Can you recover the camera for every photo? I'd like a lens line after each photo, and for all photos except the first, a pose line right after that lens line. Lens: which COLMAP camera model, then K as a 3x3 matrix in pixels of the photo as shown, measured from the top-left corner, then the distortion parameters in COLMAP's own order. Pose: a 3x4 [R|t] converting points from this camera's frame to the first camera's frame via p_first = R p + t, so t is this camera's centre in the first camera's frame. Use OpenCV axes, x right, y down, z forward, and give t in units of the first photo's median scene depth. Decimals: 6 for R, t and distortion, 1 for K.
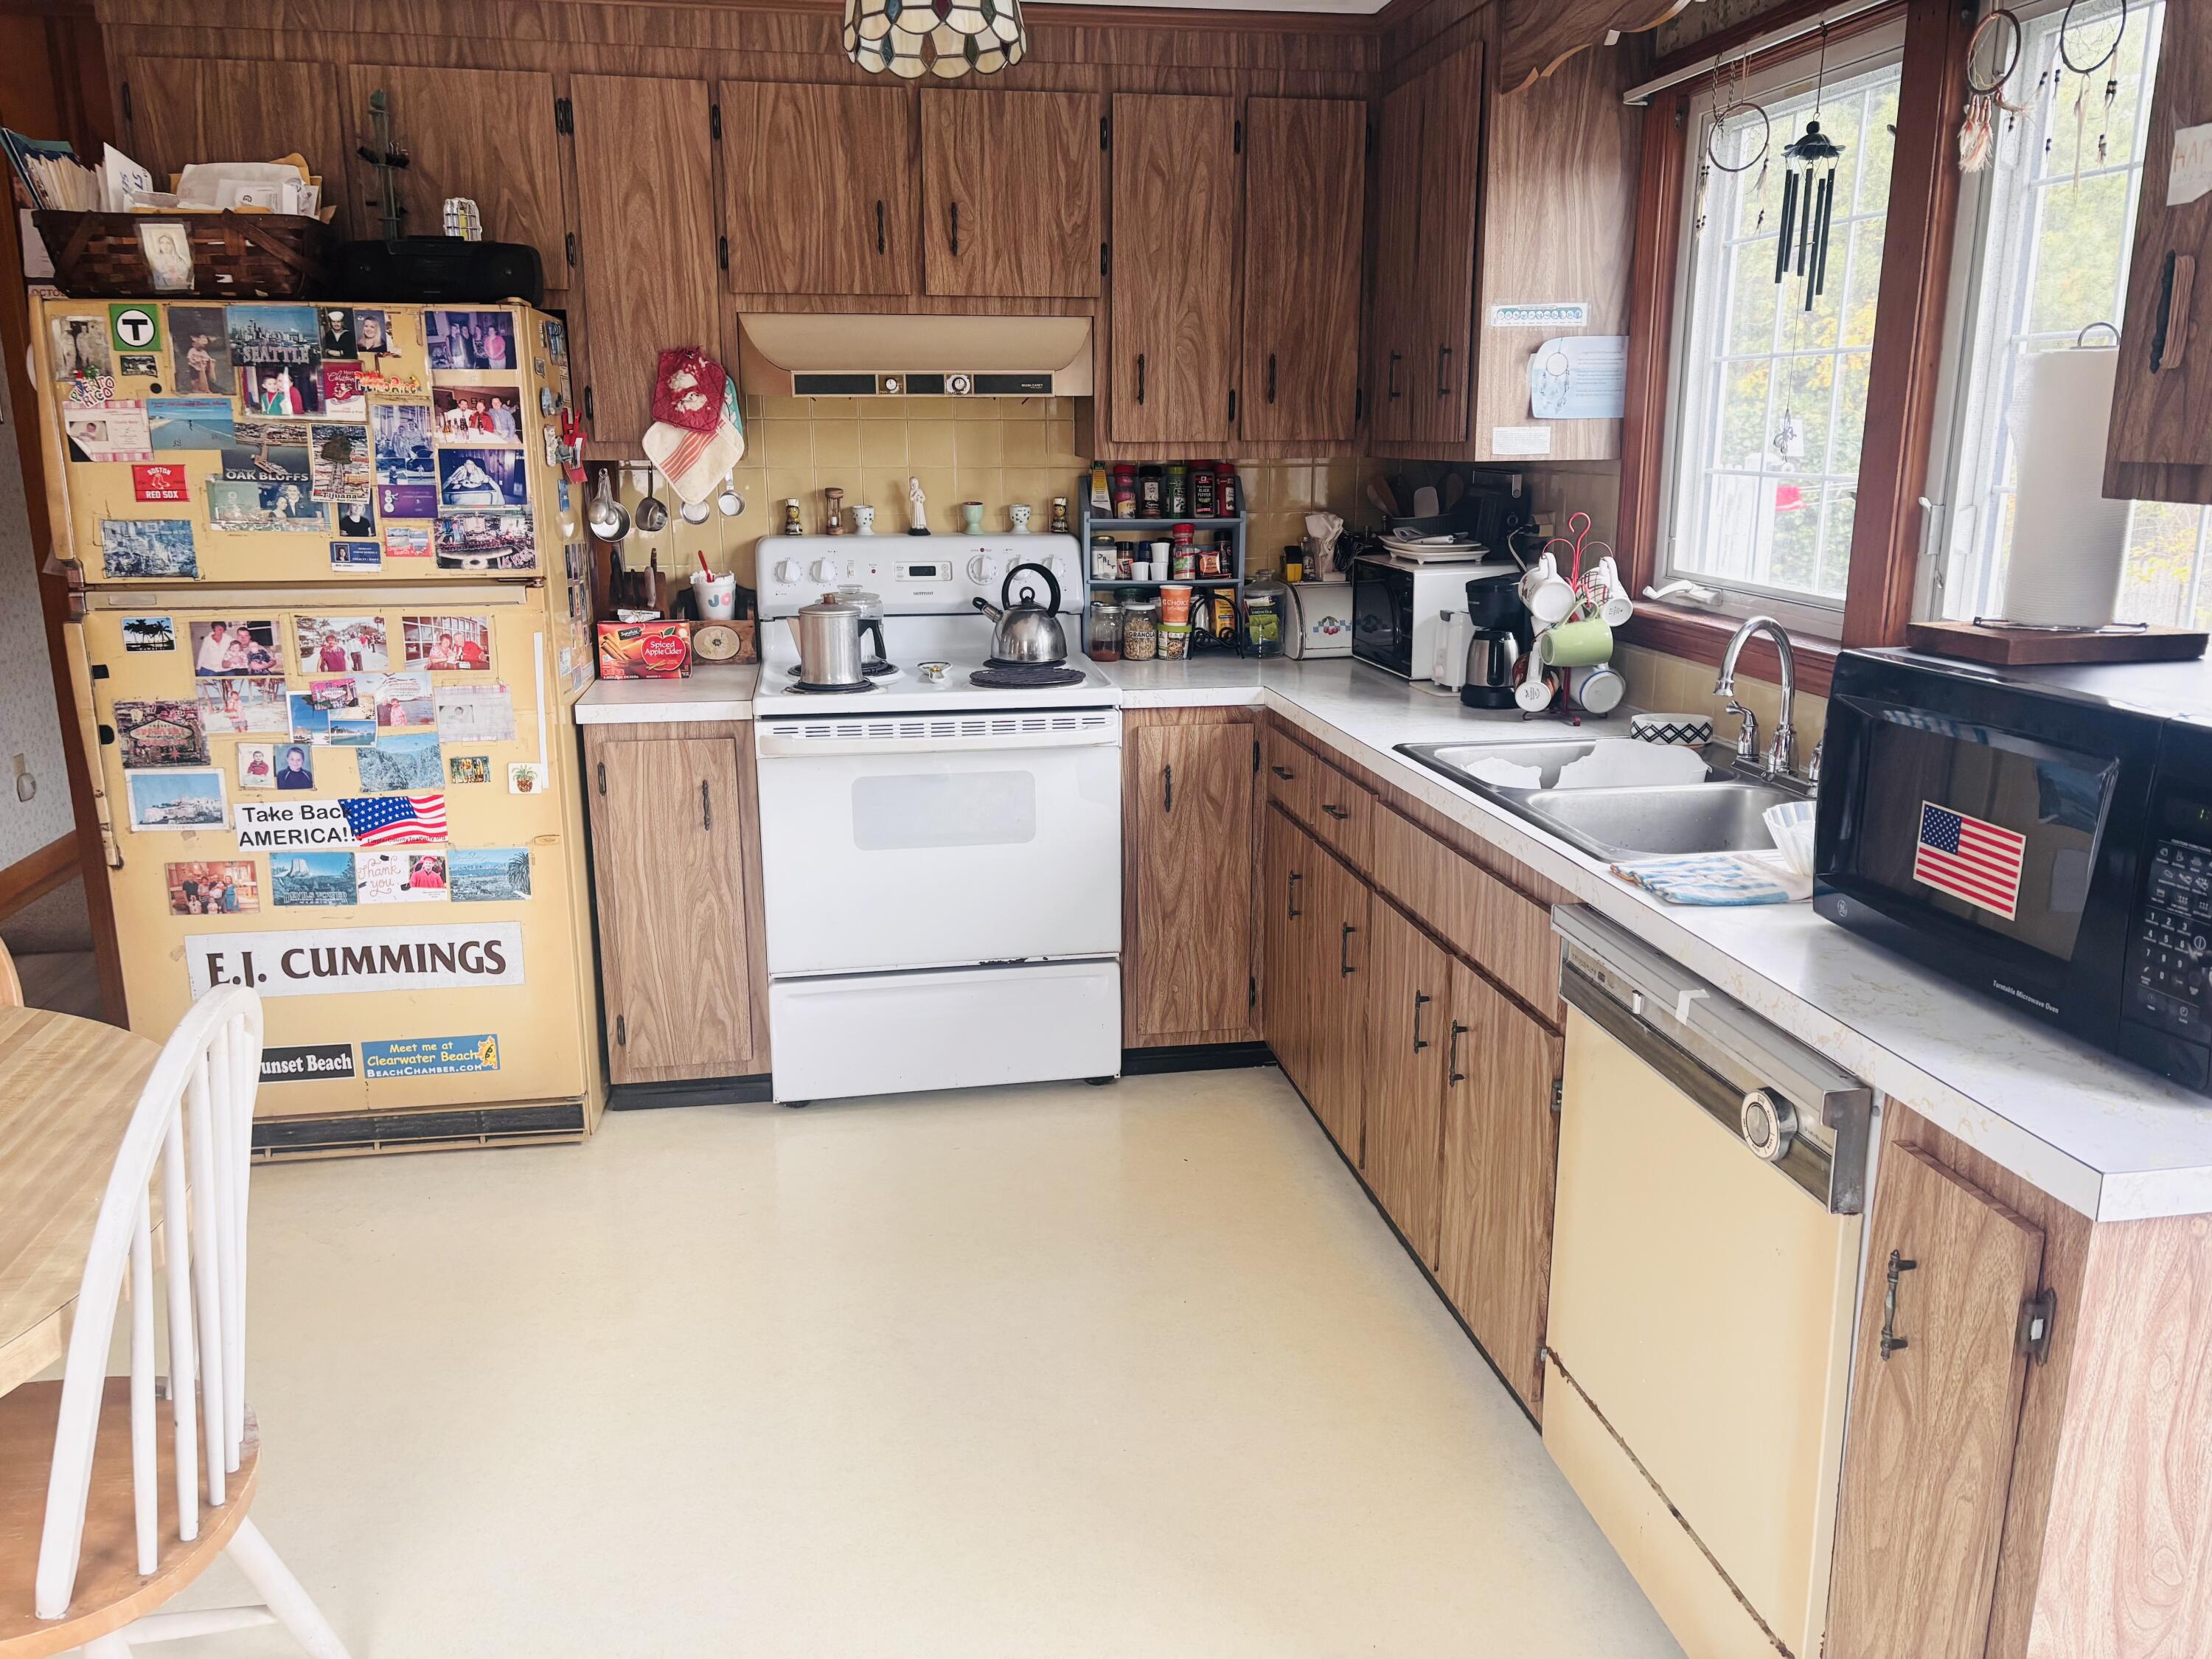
lens RADIAL K [[1654.4, 0, 1113.4], [0, 1654.4, 816.1], [0, 0, 1]] dist [0.070394, -0.071677]
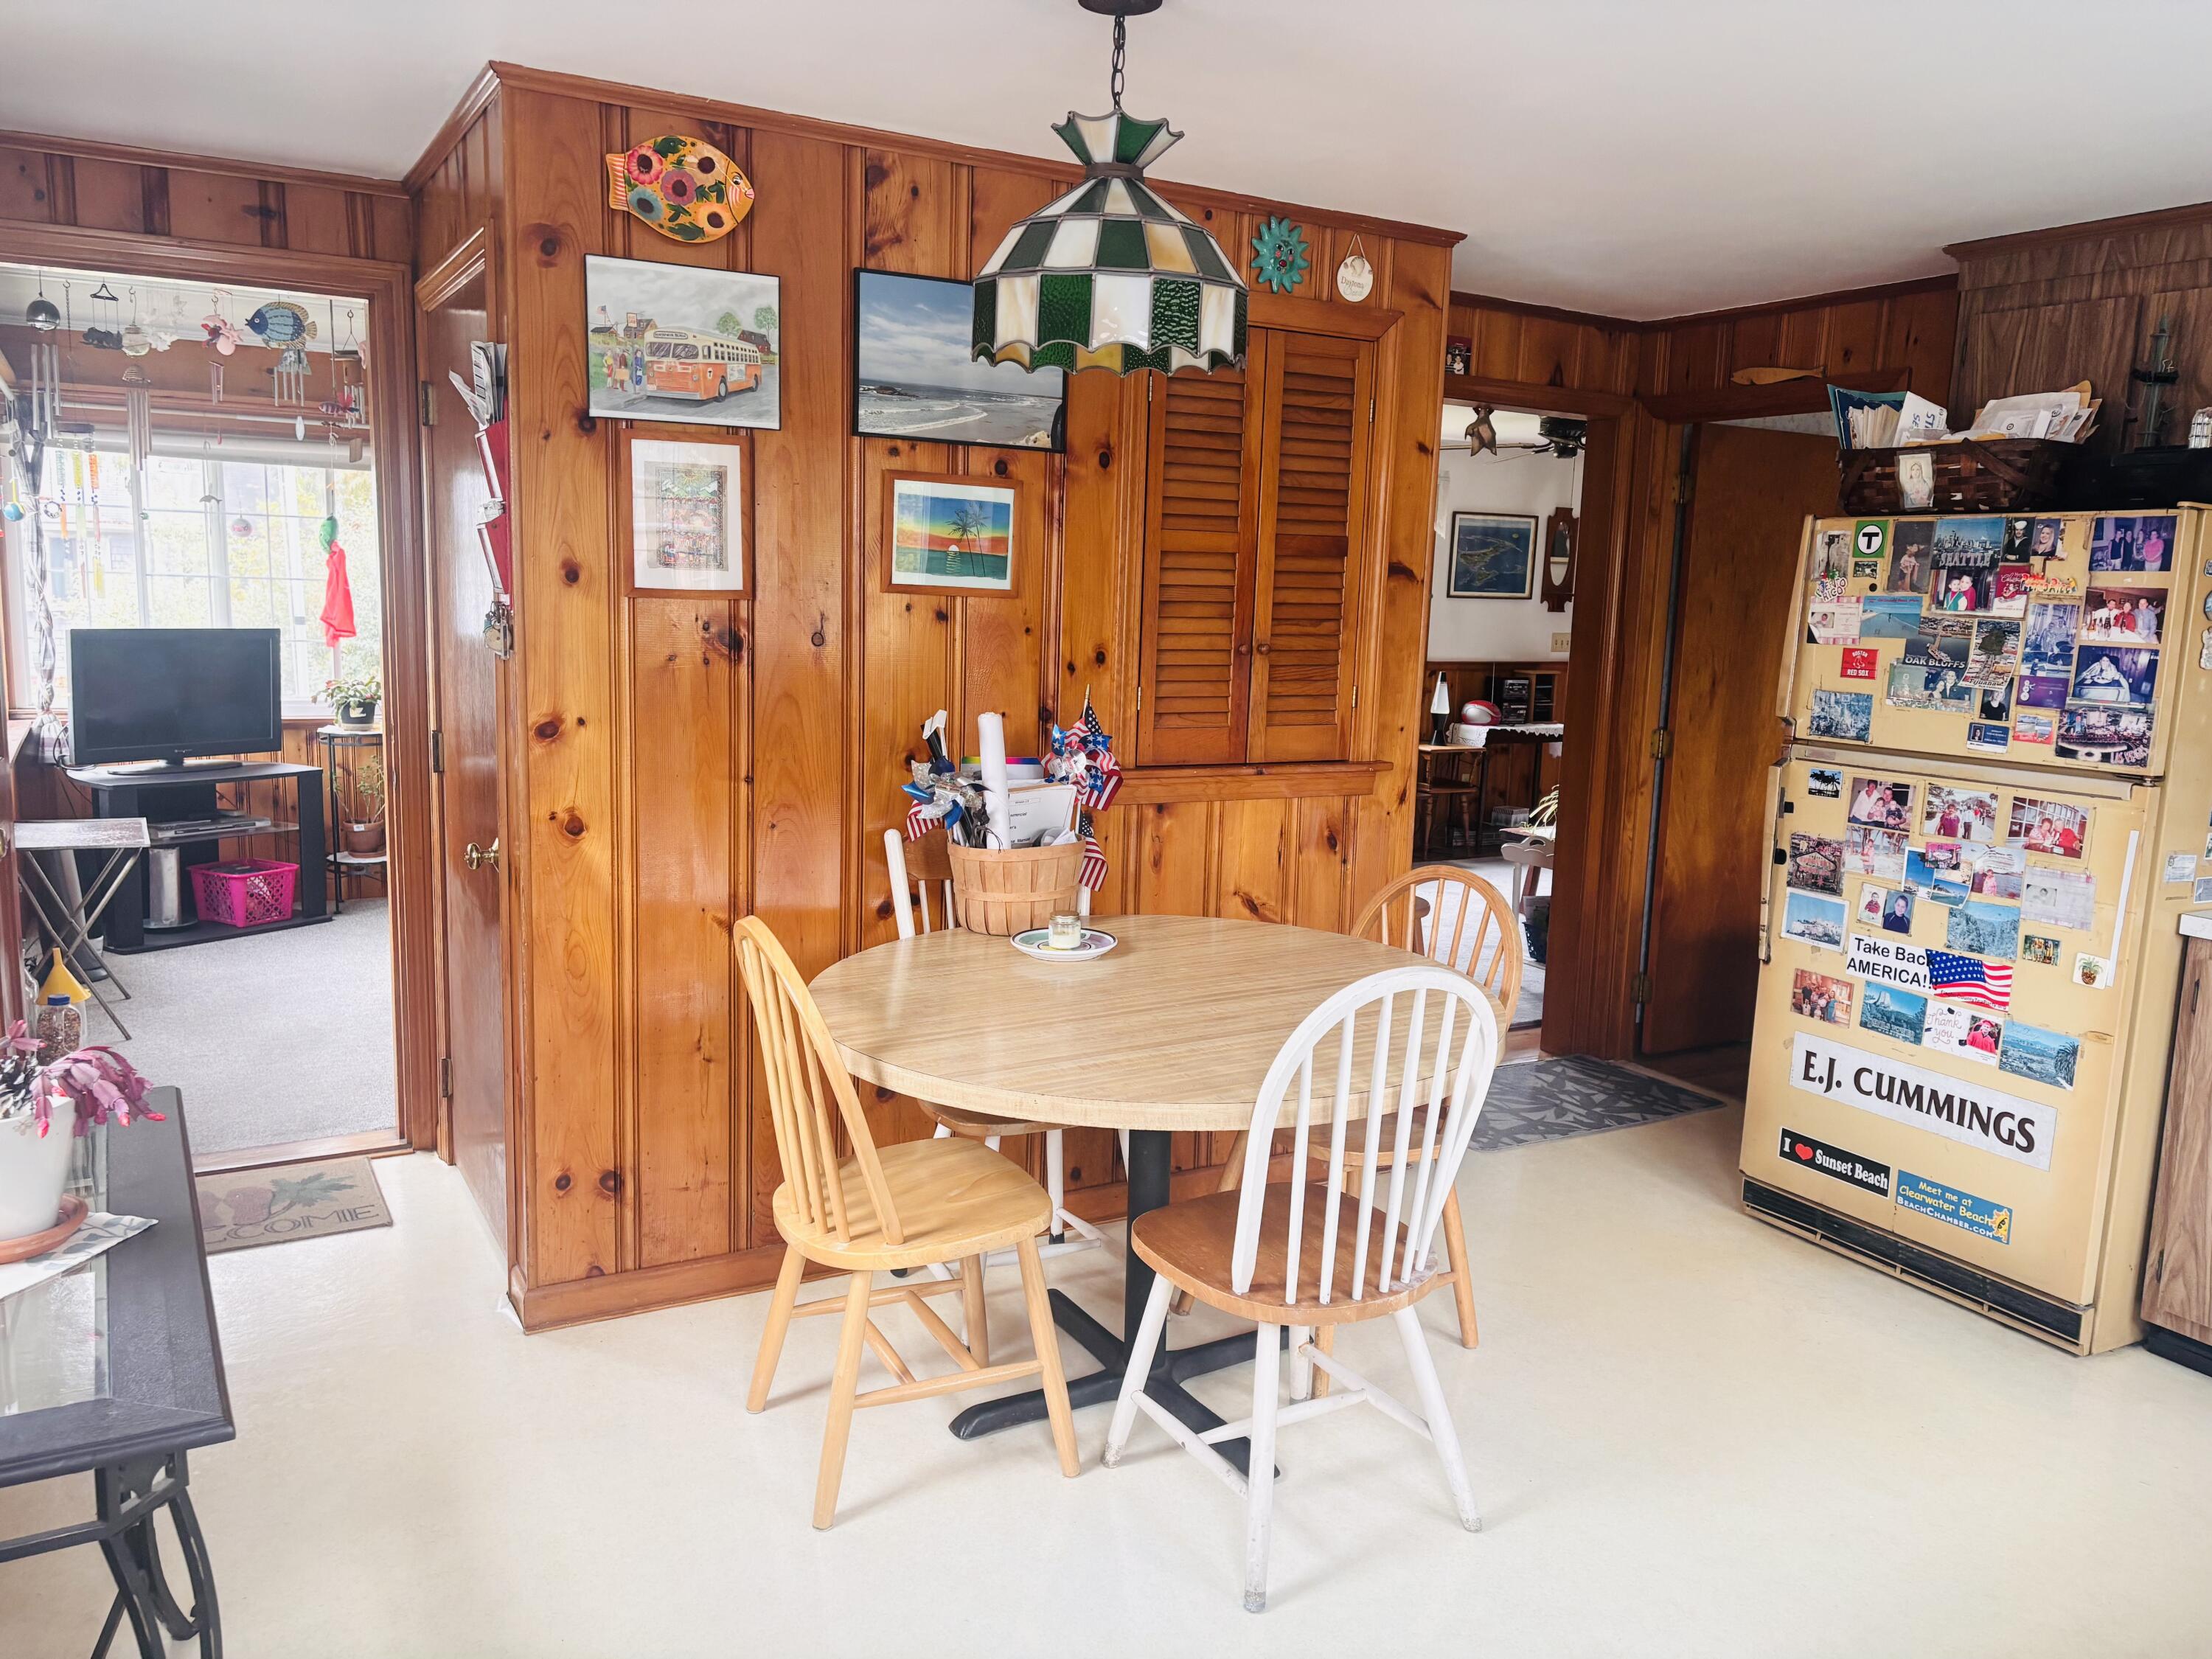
lens RADIAL K [[1654.4, 0, 1106.8], [0, 1654.4, 839.8], [0, 0, 1]] dist [0.070394, -0.071677]
pose [[0.342348, 0.156385, -0.926467, 0.364550], [-0.250393, 0.965577, 0.070461, -0.021599], [0.905594, 0.207859, 0.369721, 0.077039]]
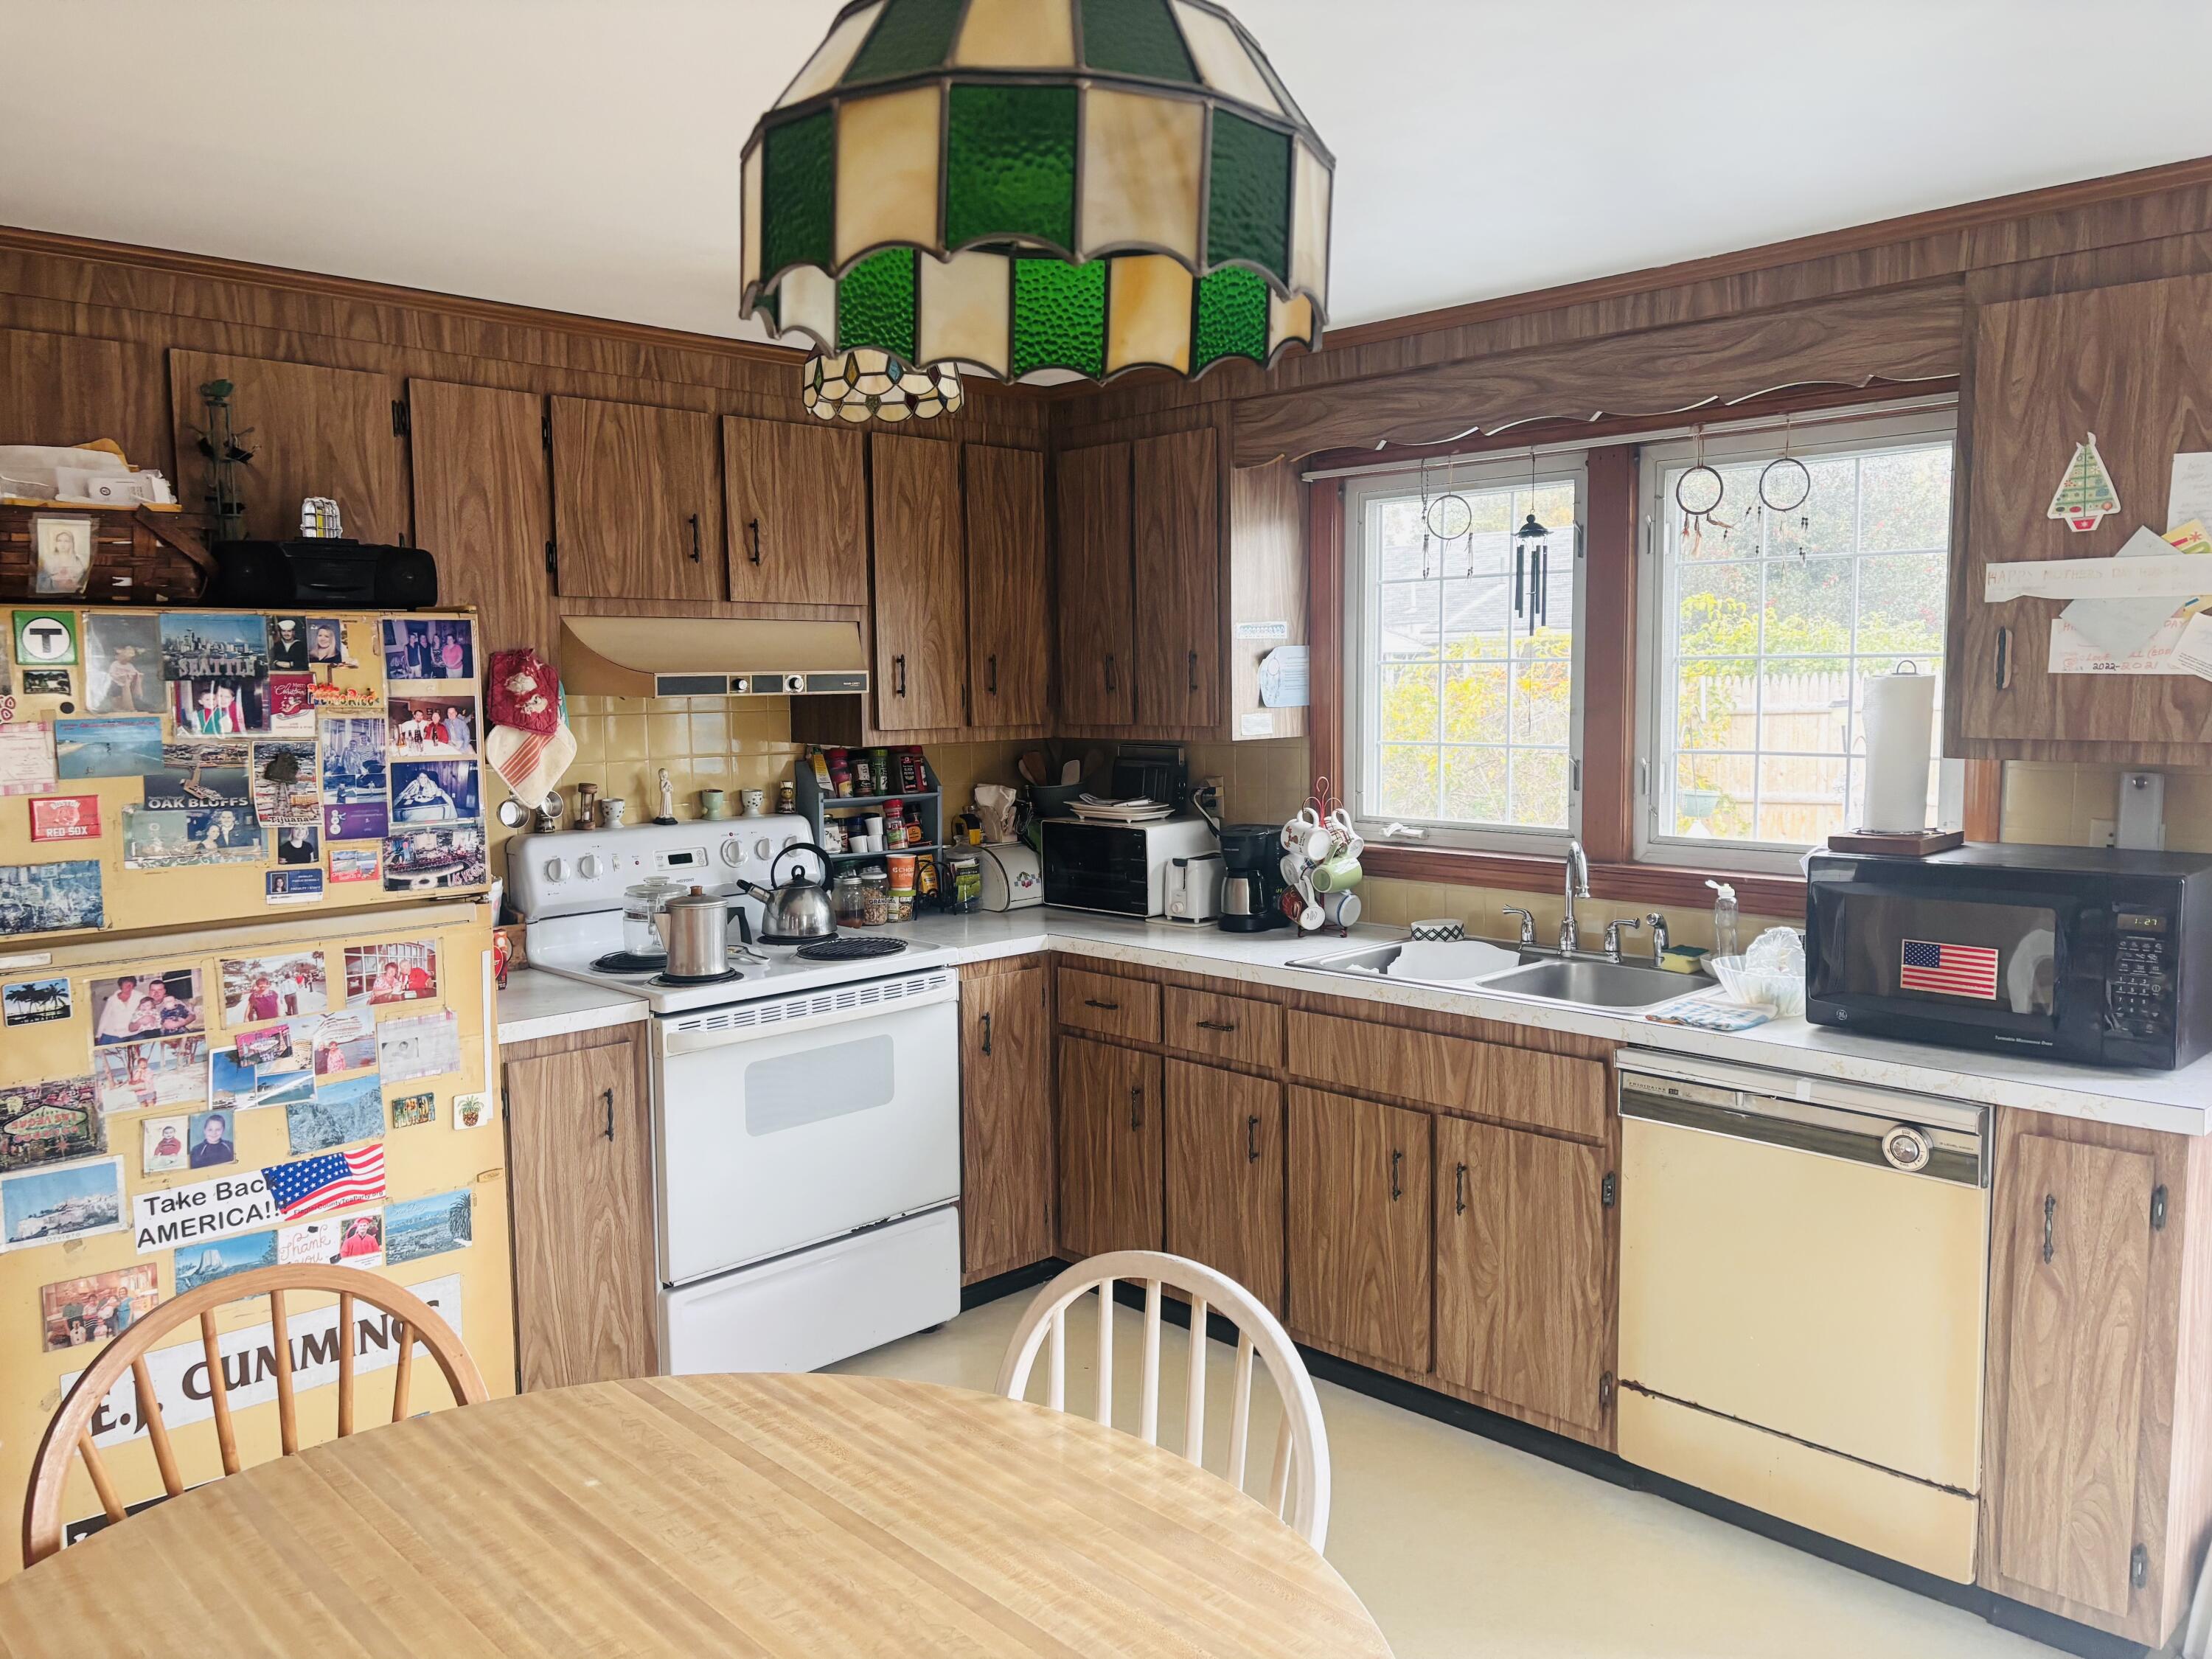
lens RADIAL K [[1654.4, 0, 1112.9], [0, 1654.4, 832.4], [0, 0, 1]] dist [0.070394, -0.071677]
pose [[0.821792, -0.062673, 0.566331, -0.569409], [0.142613, 0.984920, -0.097946, -0.032727], [-0.551652, 0.161257, 0.818337, 0.029315]]
